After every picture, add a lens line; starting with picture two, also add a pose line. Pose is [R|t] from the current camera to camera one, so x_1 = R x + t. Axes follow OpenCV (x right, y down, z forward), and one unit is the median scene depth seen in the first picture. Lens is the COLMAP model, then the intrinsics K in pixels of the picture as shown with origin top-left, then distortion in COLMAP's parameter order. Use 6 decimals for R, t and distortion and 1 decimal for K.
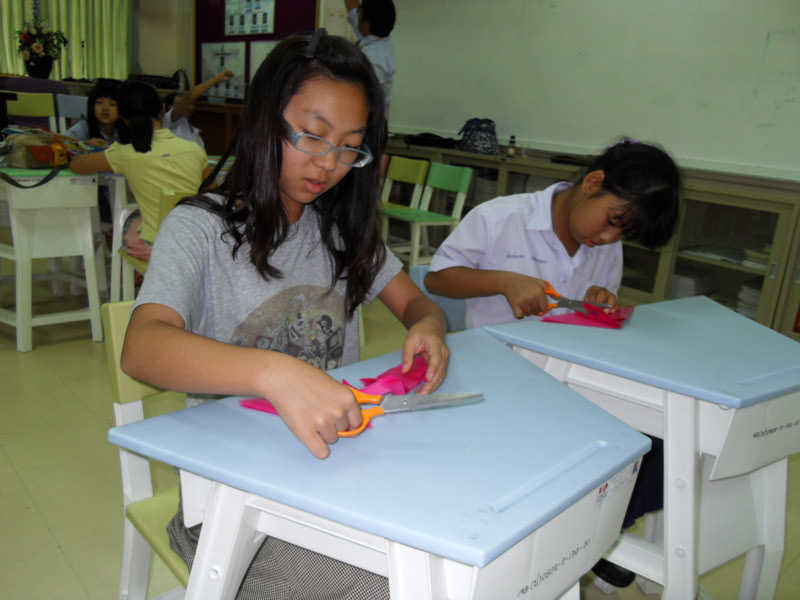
lens RADIAL K [[668.0, 0, 400.4], [0, 668.0, 297.6], [0, 0, 1]] dist [-0.016794, 0.003462]
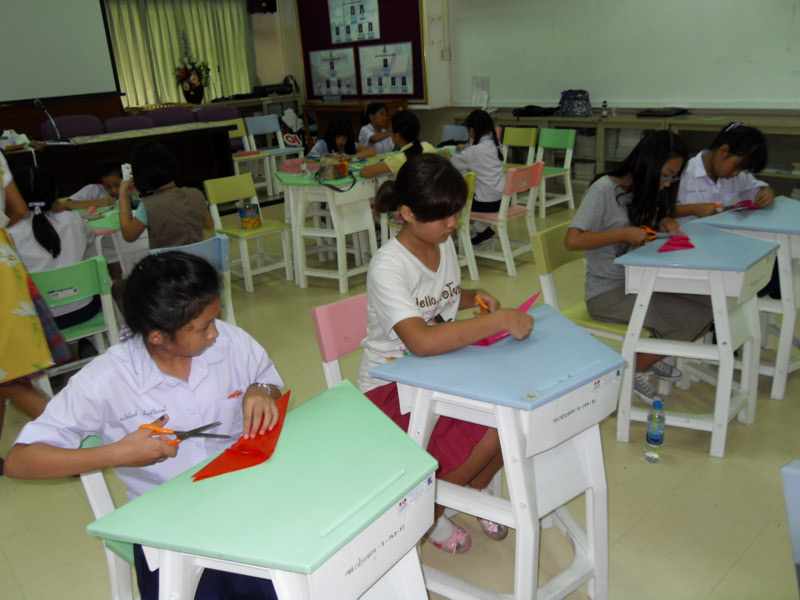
lens RADIAL K [[668.0, 0, 402.3], [0, 668.0, 302.7], [0, 0, 1]] dist [-0.016794, 0.003462]
pose [[0.989300, -0.137805, -0.047913, -0.194441], [0.141052, 0.987329, 0.072703, 0.002202], [0.037287, -0.078683, 0.996202, -0.326337]]
